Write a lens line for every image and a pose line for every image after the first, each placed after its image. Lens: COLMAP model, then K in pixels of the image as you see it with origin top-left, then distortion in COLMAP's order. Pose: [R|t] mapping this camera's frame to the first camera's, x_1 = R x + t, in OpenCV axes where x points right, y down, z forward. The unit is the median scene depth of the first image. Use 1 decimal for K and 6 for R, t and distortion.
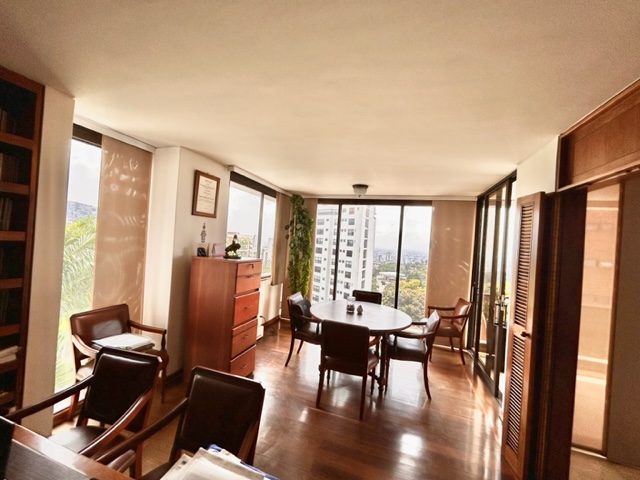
lens RADIAL K [[259.5, 0, 318.9], [0, 259.5, 240.9], [0, 0, 1]] dist [0.001754, -0.000128]
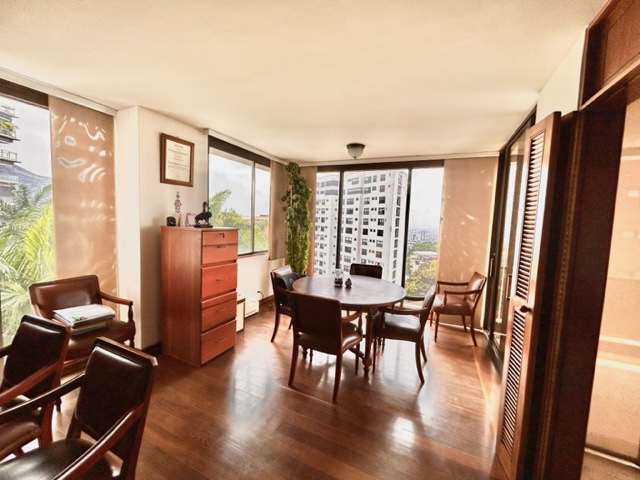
lens RADIAL K [[259.5, 0, 319.7], [0, 259.5, 241.4], [0, 0, 1]] dist [0.001754, -0.000128]
pose [[0.992625, -0.018565, -0.119800, 0.182689], [0.027508, 0.996920, 0.073439, 0.056652], [0.118067, -0.076193, 0.990078, 0.119132]]
